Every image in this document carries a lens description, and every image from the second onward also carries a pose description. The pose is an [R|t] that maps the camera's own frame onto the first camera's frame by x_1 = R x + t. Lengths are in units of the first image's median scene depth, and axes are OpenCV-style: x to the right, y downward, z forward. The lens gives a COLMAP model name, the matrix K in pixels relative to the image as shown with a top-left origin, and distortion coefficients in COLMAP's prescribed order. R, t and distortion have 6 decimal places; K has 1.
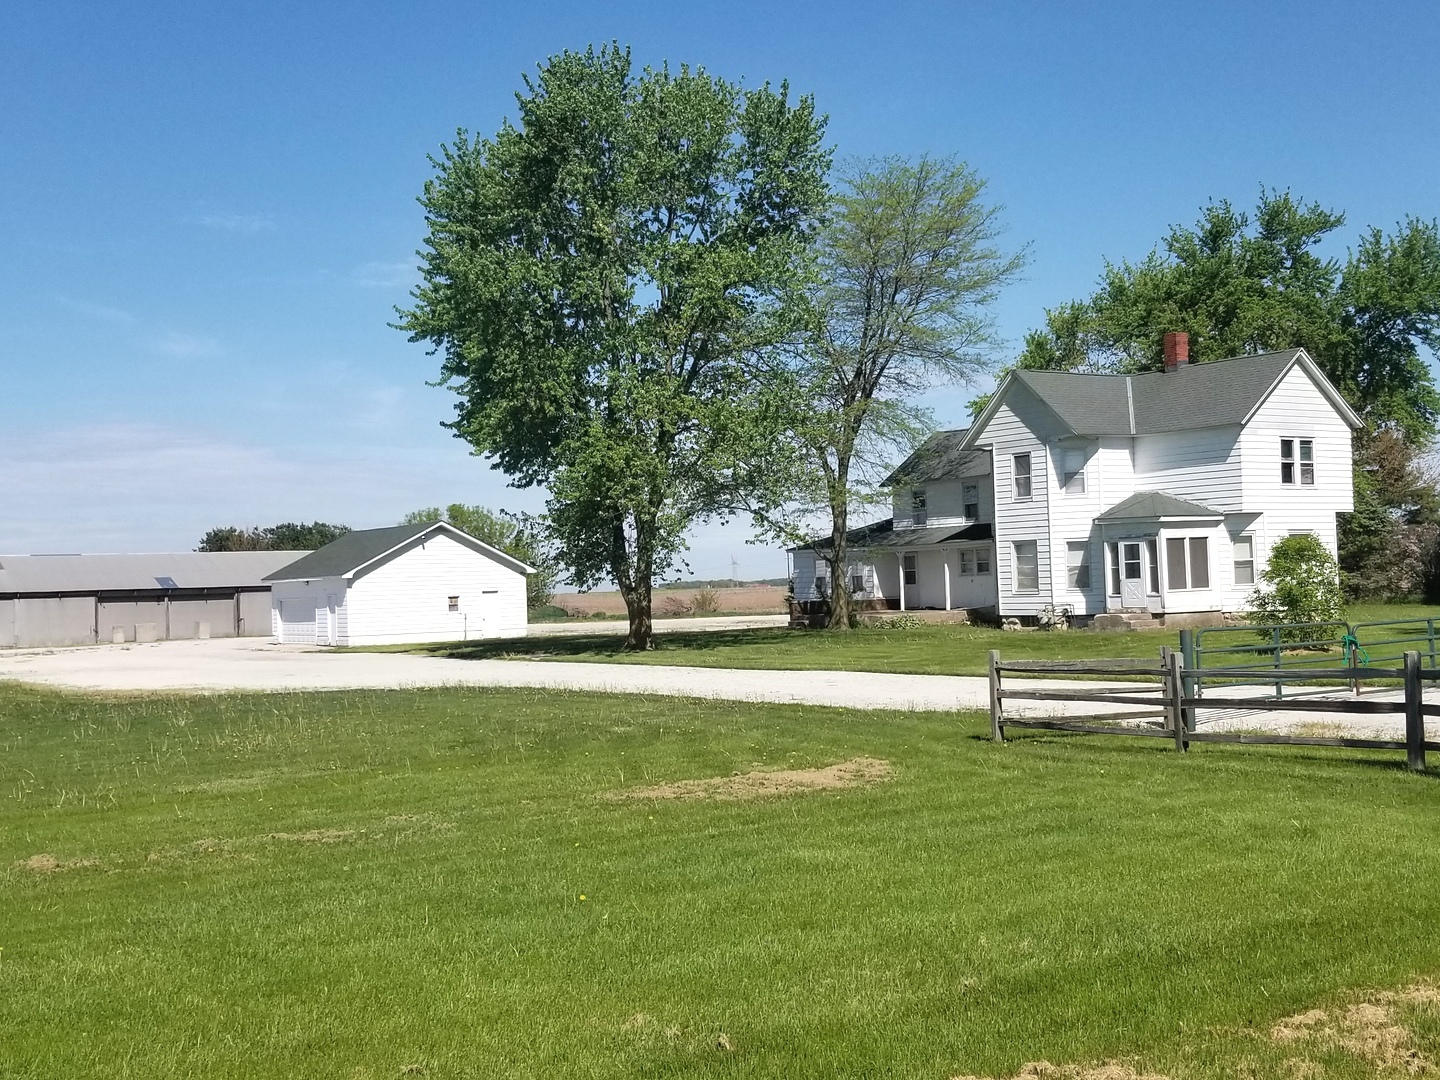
lens RADIAL K [[1648.9, 0, 720.6], [0, 1648.9, 530.8], [0, 0, 1]] dist [0.059818, -0.200553]
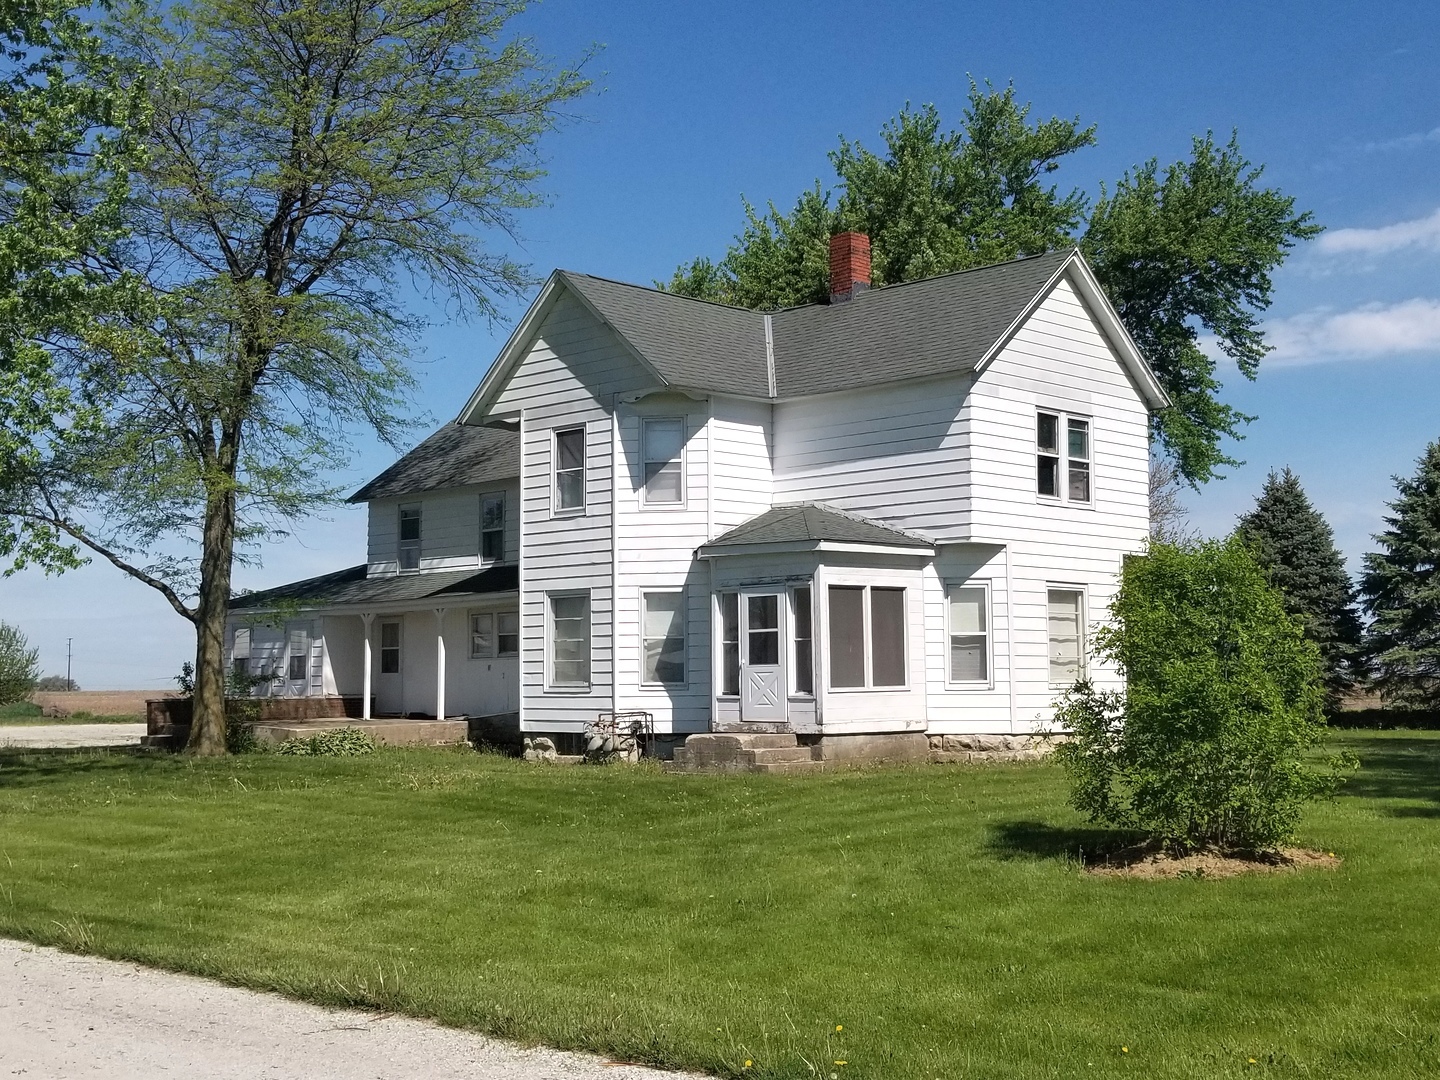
lens RADIAL K [[1648.9, 0, 720.6], [0, 1648.9, 530.8], [0, 0, 1]] dist [0.059818, -0.200553]
pose [[0.977437, 0.043071, 0.206790, 0.125102], [-0.029795, 0.997315, -0.066894, 0.021361], [-0.209116, 0.059224, 0.976096, 0.486349]]
